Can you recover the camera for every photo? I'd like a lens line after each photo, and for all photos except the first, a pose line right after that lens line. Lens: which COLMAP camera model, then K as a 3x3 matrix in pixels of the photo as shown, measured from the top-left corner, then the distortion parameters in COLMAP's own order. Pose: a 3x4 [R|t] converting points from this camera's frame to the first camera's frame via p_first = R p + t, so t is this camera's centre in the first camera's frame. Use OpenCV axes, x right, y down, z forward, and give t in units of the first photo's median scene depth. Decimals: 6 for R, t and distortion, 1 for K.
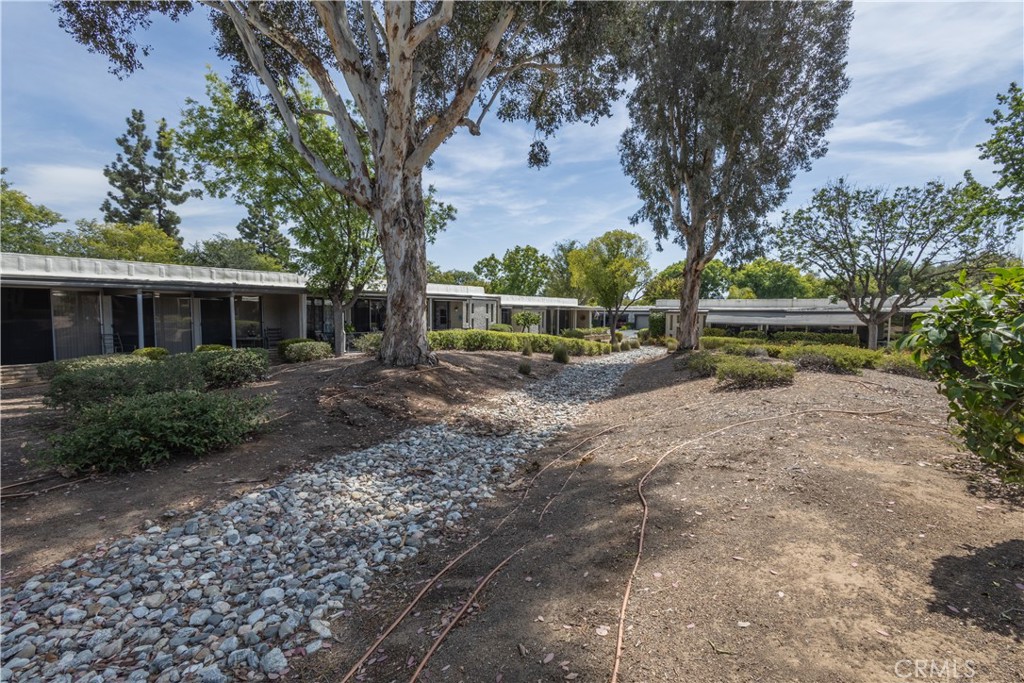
lens RADIAL K [[469.1, 0, 510.6], [0, 469.1, 341.9], [0, 0, 1]] dist [0.018799, -0.005543]
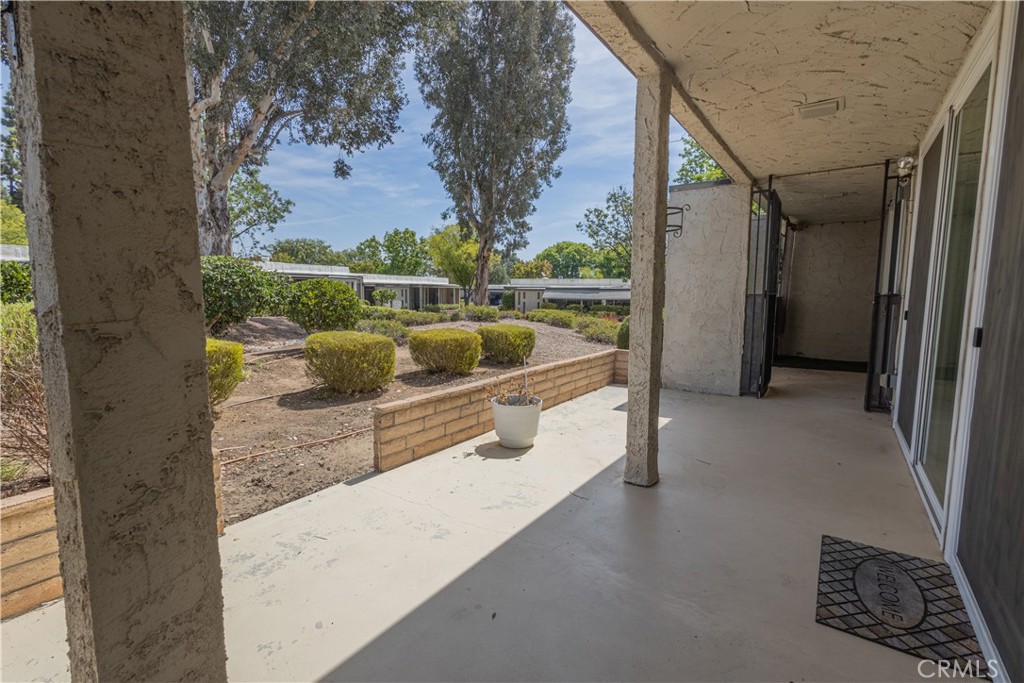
lens RADIAL K [[469.1, 0, 510.6], [0, 469.1, 341.9], [0, 0, 1]] dist [0.018799, -0.005543]
pose [[0.986591, -0.018342, 0.162178, 0.159465], [0.011243, 0.998943, 0.044580, 0.019550], [-0.162824, -0.042159, 0.985754, -0.216492]]
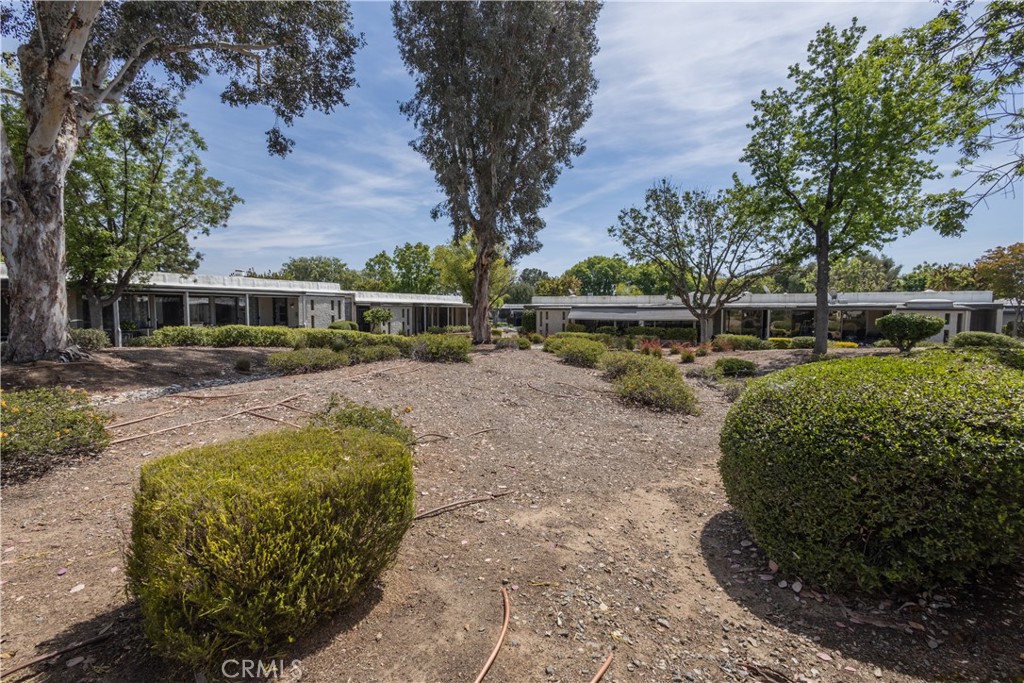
lens RADIAL K [[469.1, 0, 510.6], [0, 469.1, 341.9], [0, 0, 1]] dist [0.018799, -0.005543]
pose [[0.995710, -0.010931, 0.091880, 0.231005], [0.010856, 0.999940, 0.001322, 0.007523], [-0.091889, -0.000319, 0.995769, -0.003389]]
